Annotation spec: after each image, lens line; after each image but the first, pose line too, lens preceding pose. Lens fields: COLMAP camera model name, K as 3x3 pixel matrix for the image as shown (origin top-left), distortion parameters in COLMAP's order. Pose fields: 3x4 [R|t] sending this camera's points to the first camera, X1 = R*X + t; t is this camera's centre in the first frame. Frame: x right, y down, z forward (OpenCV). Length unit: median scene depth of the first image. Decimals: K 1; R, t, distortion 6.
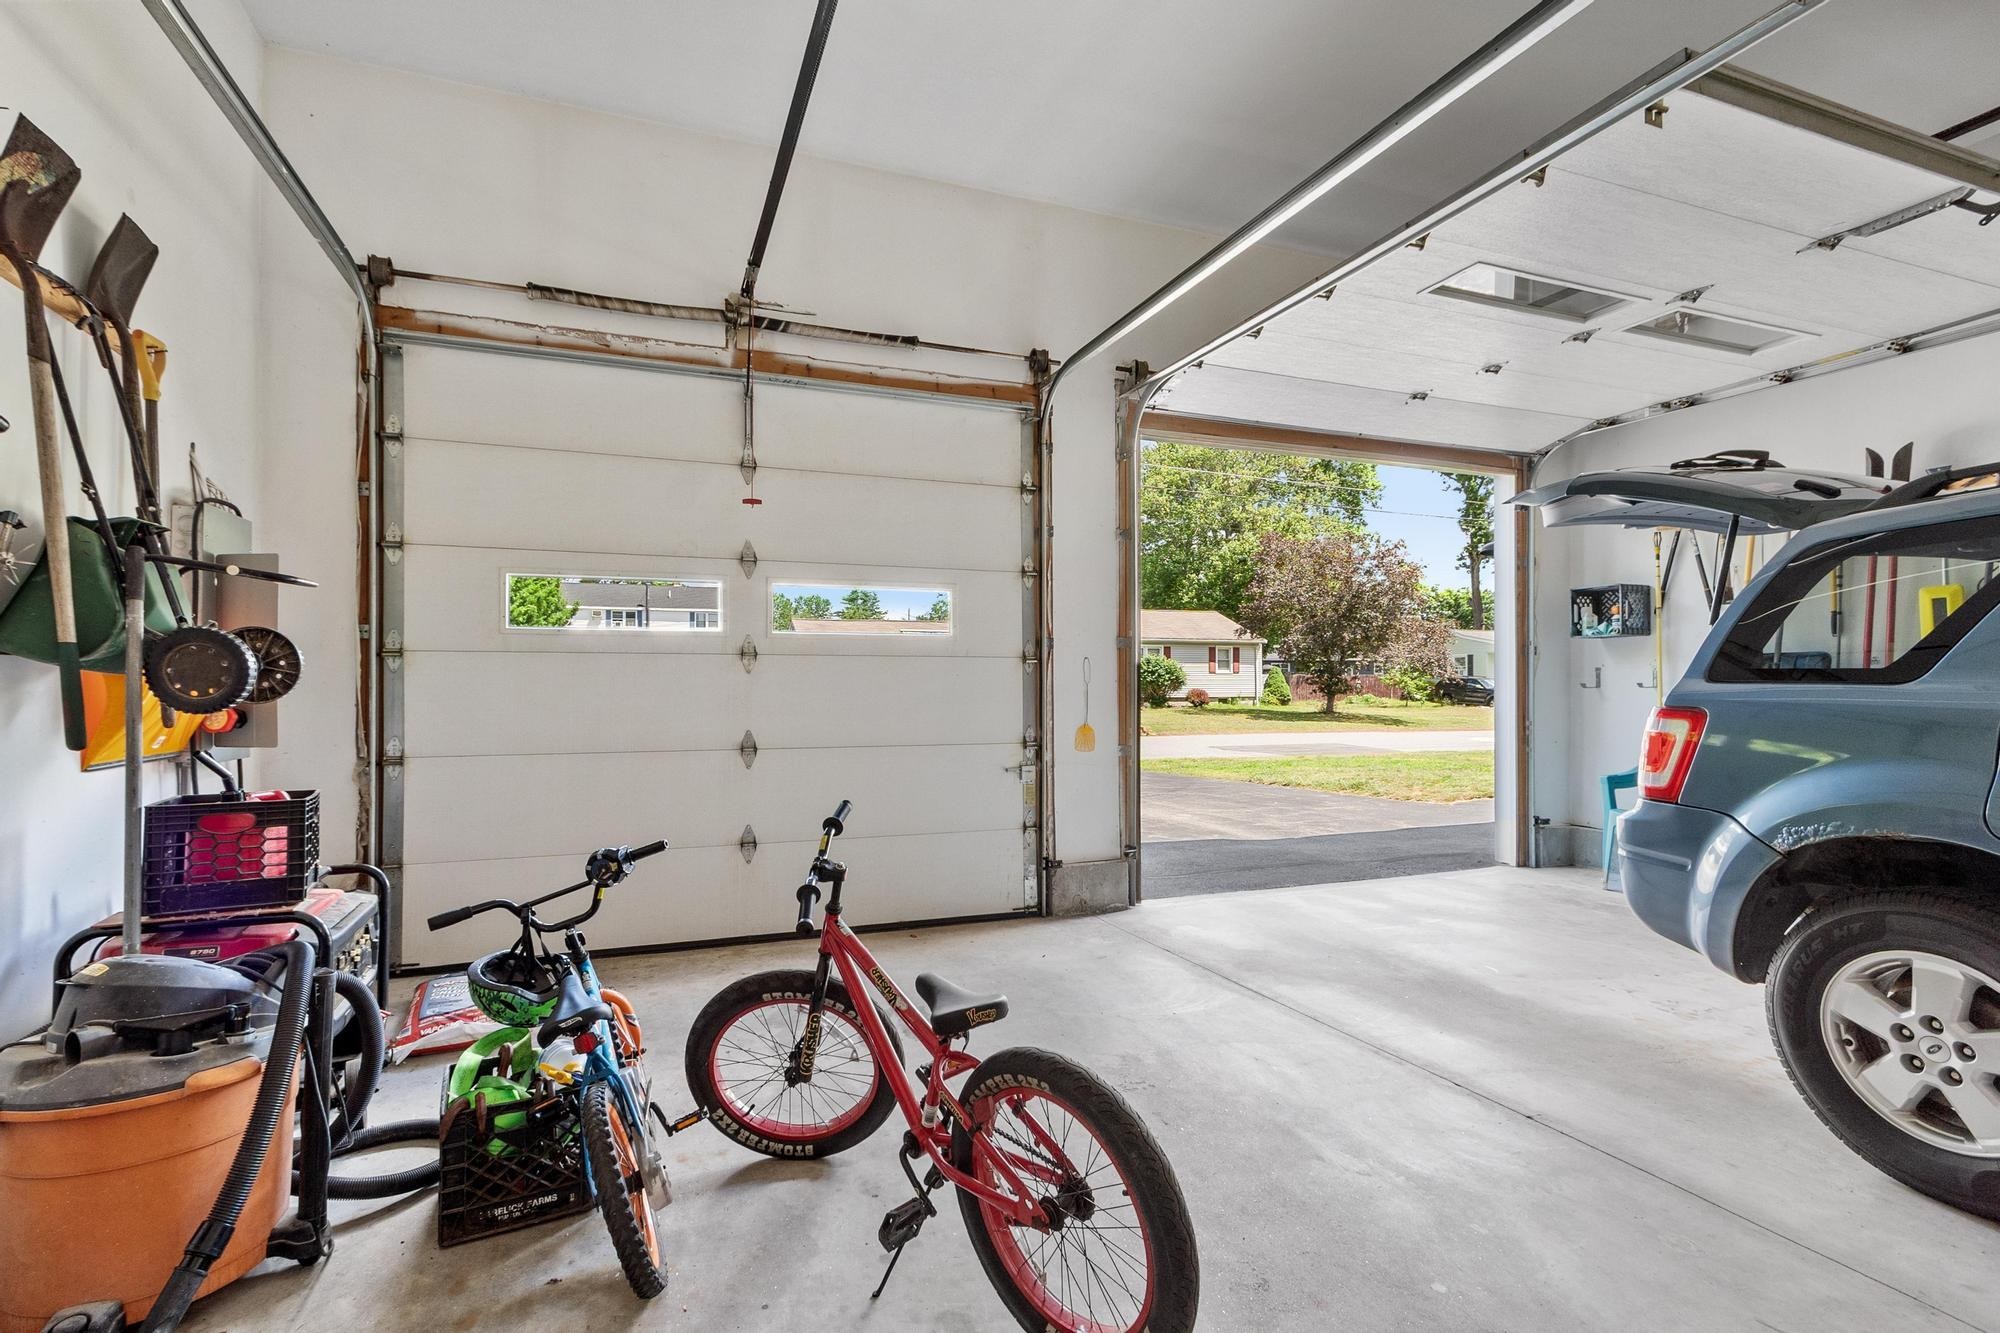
lens RADIAL K [[873.0, 0, 966.0], [0, 873.0, 680.8], [0, 0, 1]] dist [0.000761, -0.000134]
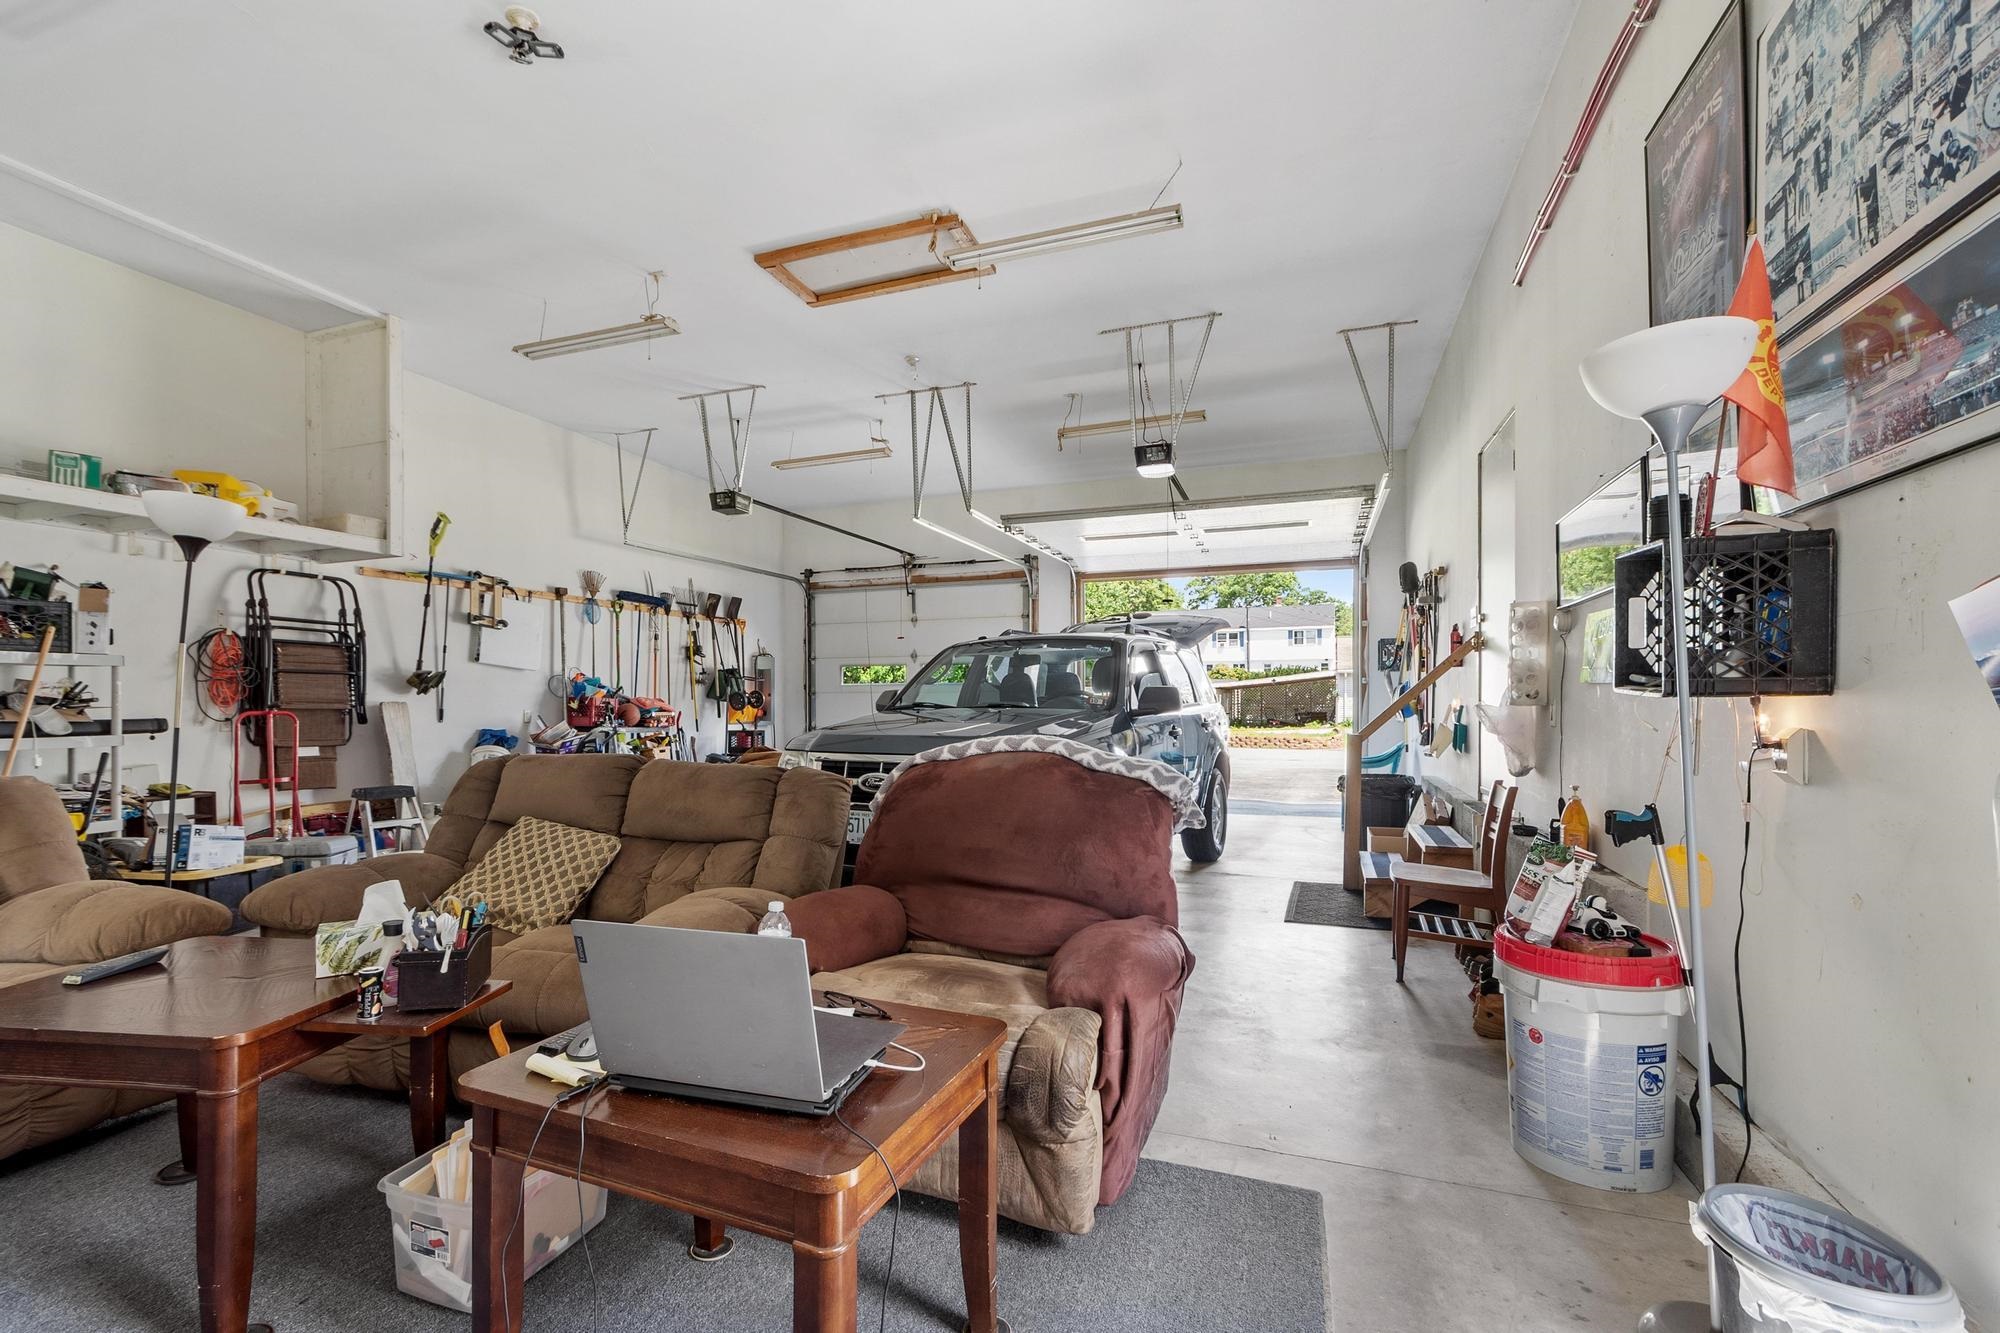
lens RADIAL K [[873.0, 0, 966.0], [0, 873.0, 680.8], [0, 0, 1]] dist [0.000761, -0.000134]
pose [[0.740782, -0.013064, -0.671618, 1.853880], [0.003382, 0.999871, -0.015718, -0.025516], [0.671737, 0.009372, 0.740730, -0.953986]]
